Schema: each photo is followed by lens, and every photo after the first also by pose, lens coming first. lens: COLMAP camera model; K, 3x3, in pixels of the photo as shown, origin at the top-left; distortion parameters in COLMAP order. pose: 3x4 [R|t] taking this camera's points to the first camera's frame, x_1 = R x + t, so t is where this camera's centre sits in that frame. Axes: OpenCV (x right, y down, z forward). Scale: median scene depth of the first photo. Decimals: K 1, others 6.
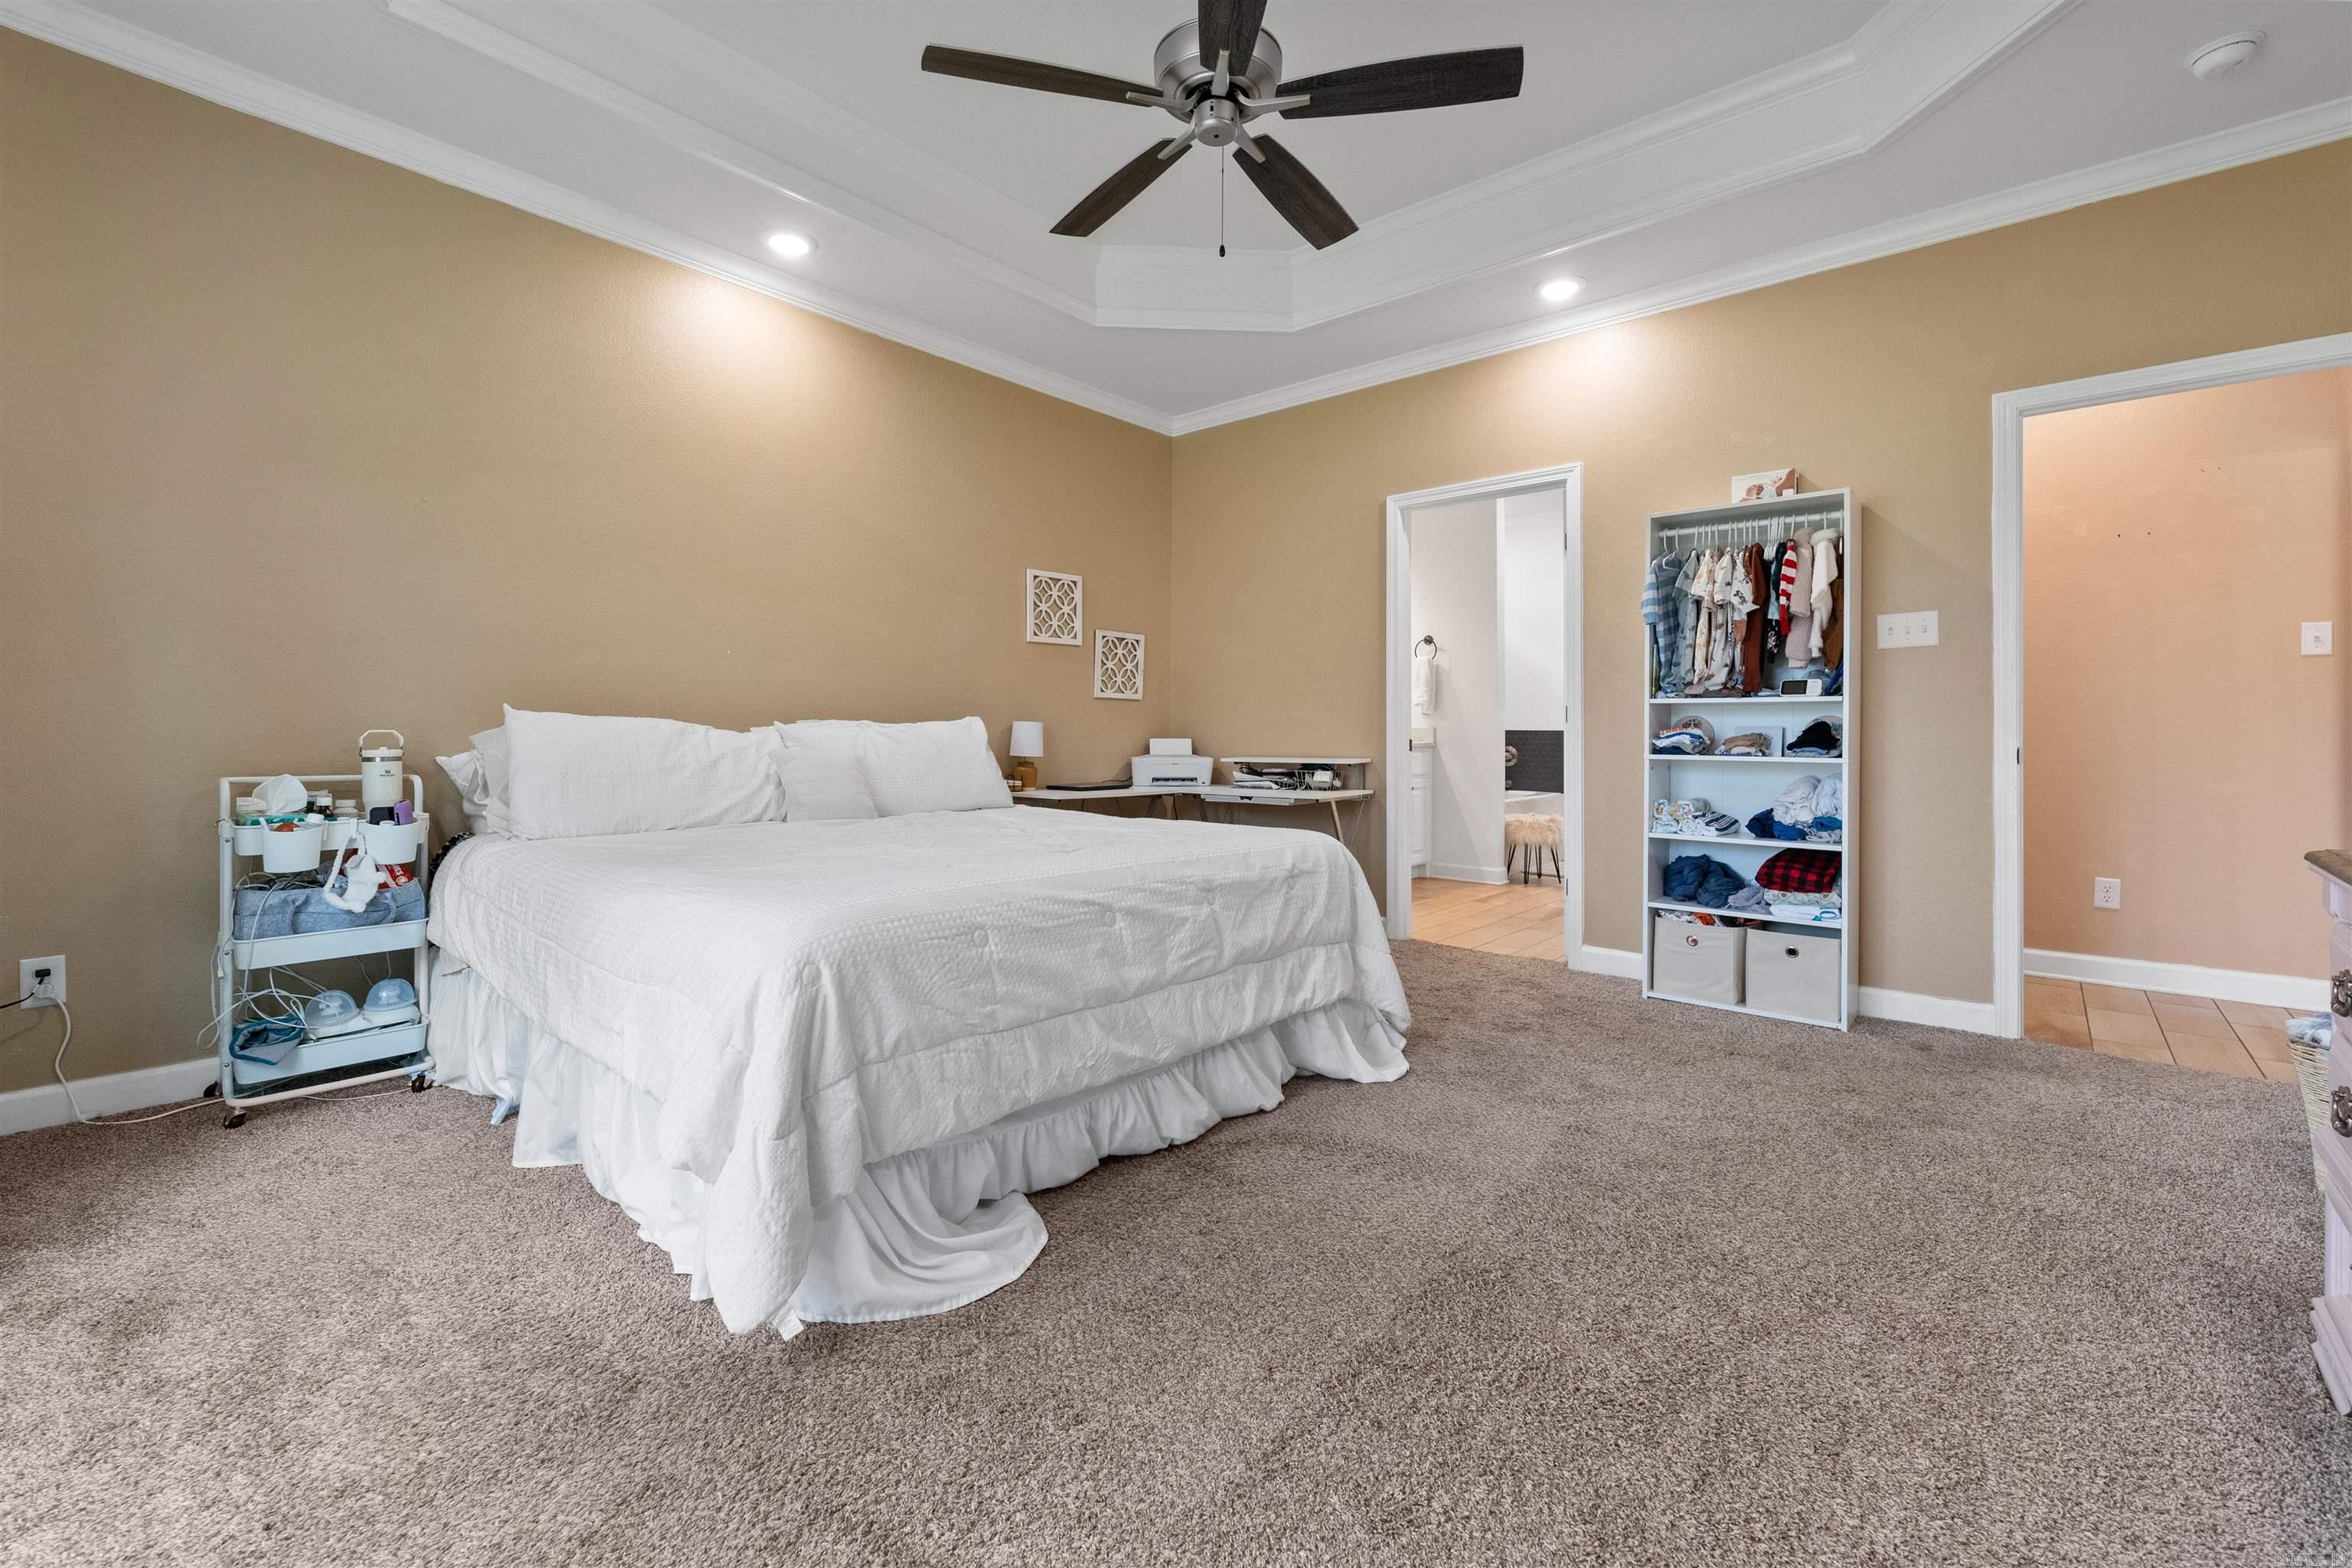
lens RADIAL K [[975.4, 0, 1167.1], [0, 975.4, 740.9], [0, 0, 1]] dist [0.003284, -0.000032]
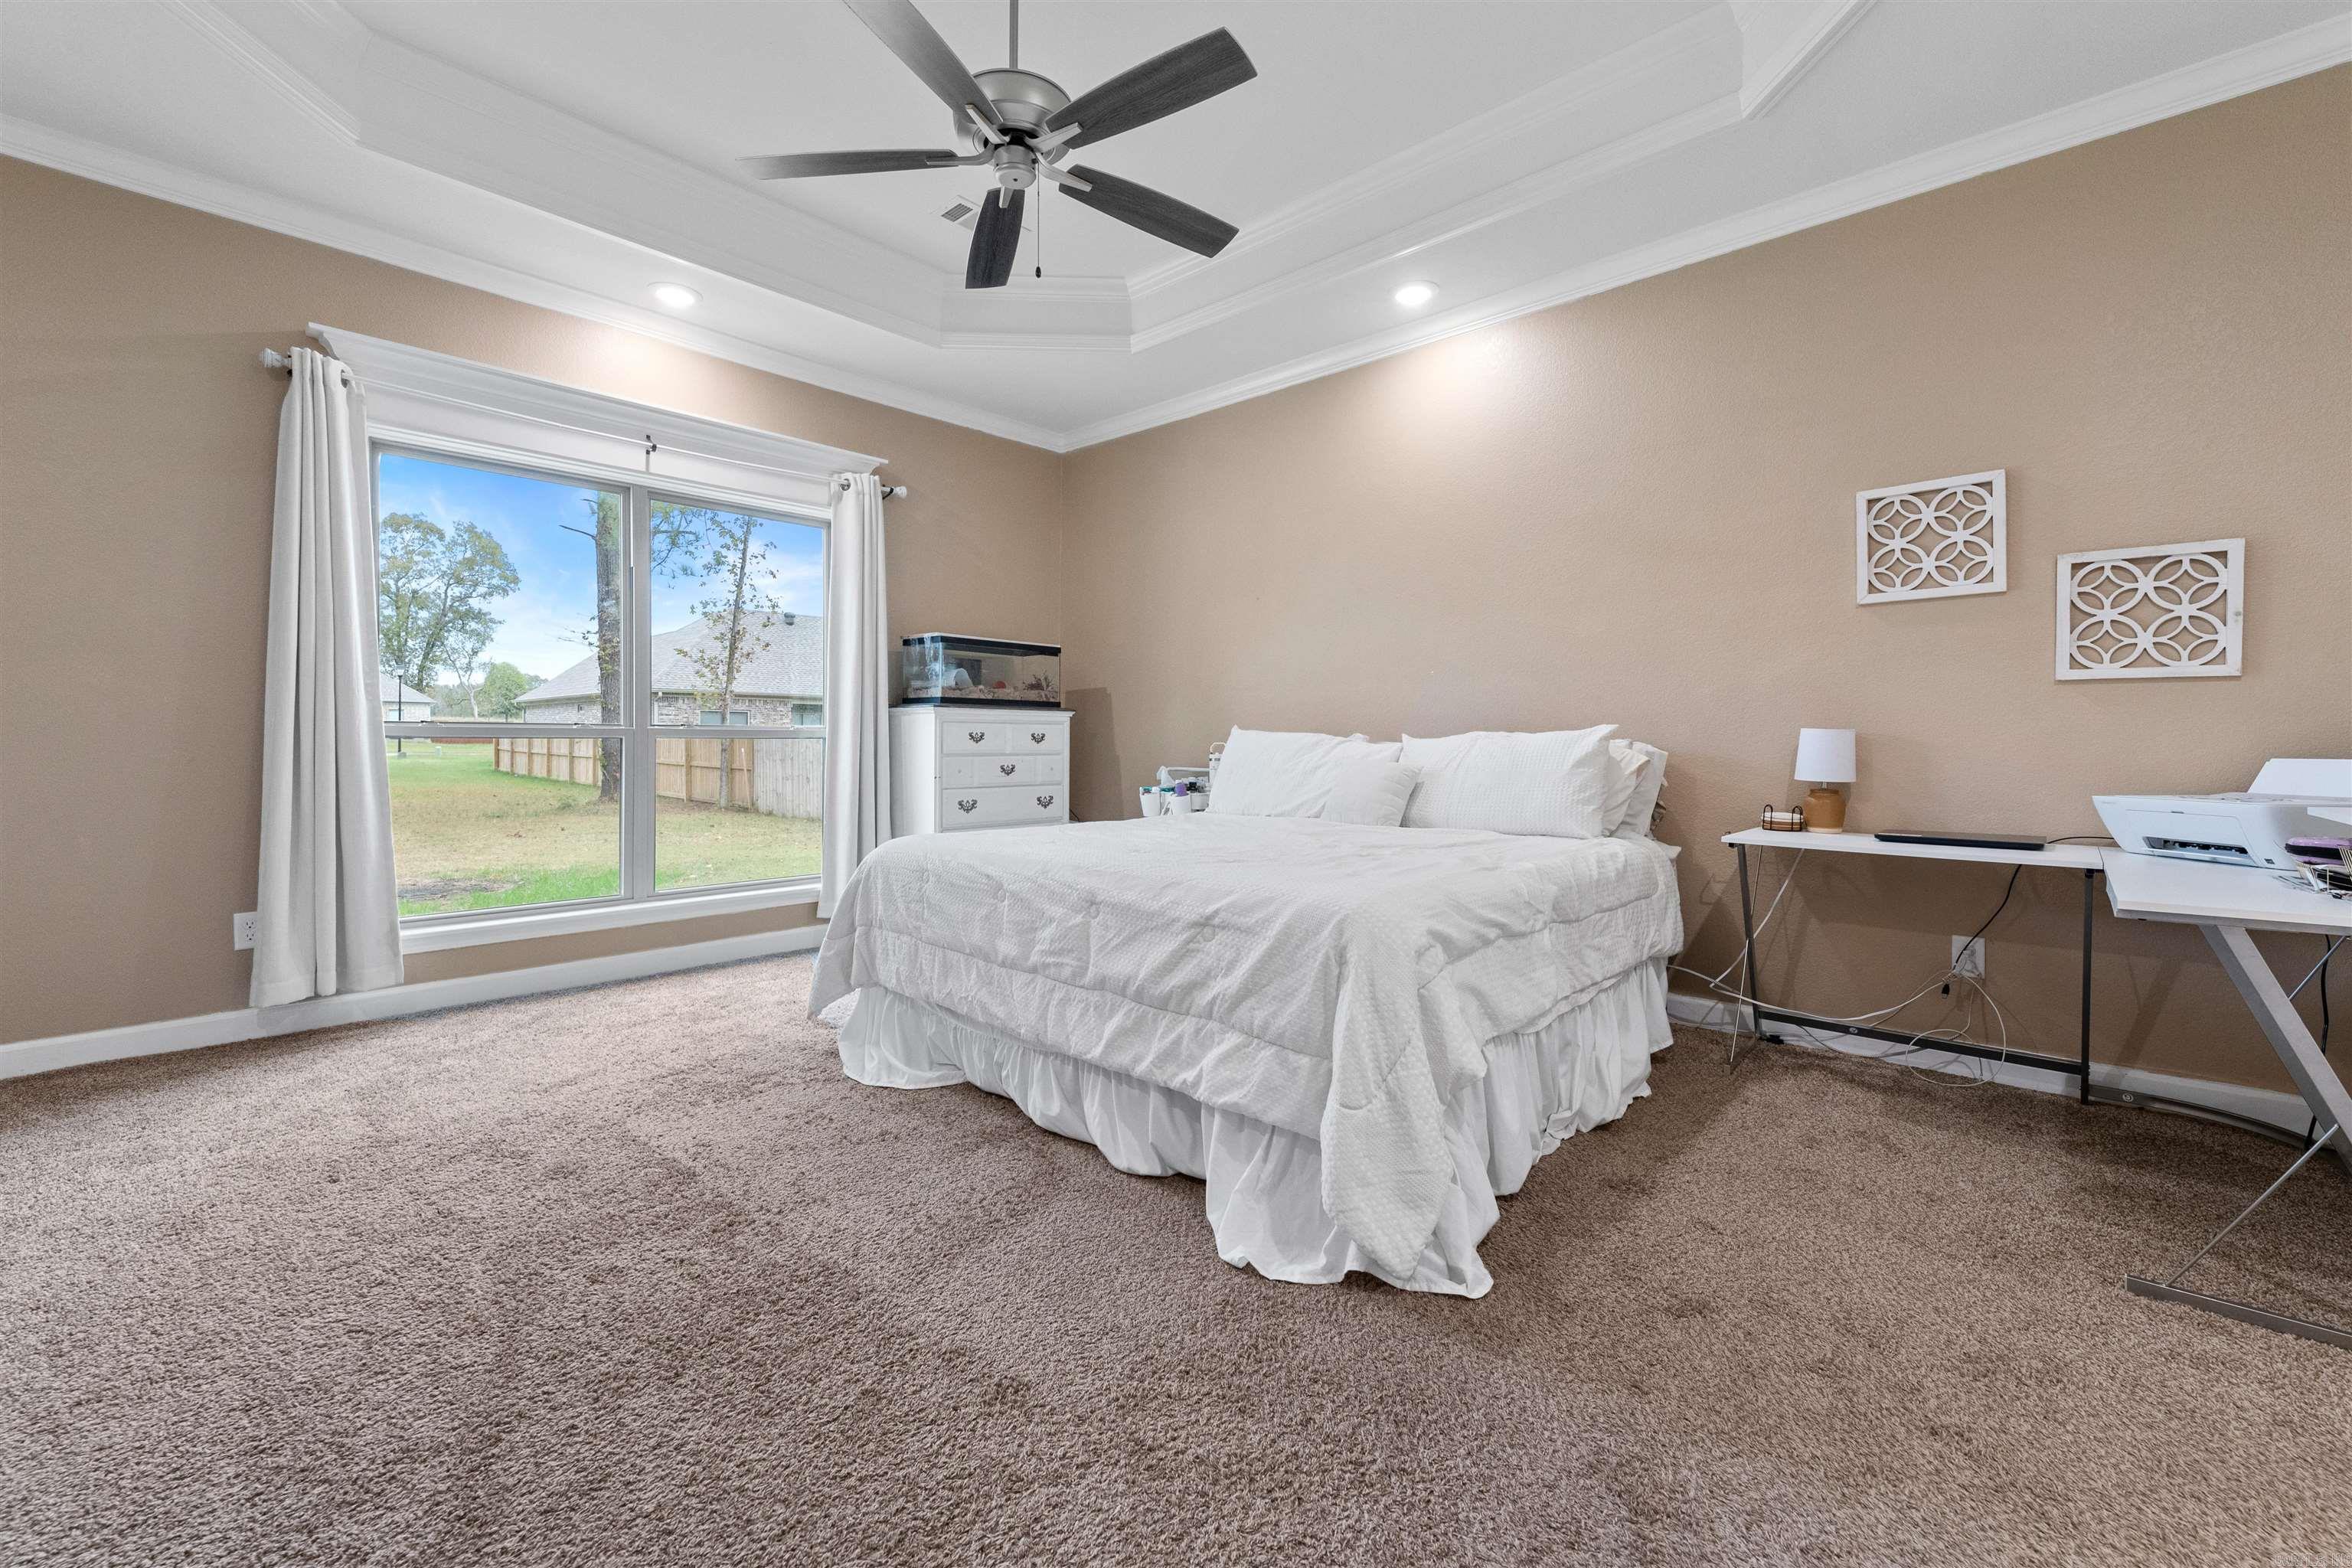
lens RADIAL K [[978.0, 0, 1174.9], [0, 978.0, 757.0], [0, 0, 1]] dist [-0.000274, -0.000022]
pose [[-0.029502, 0.011700, -0.999496, 0.780111], [-0.011623, 0.999860, 0.012047, -0.004619], [0.999497, 0.011973, -0.029362, 0.848498]]
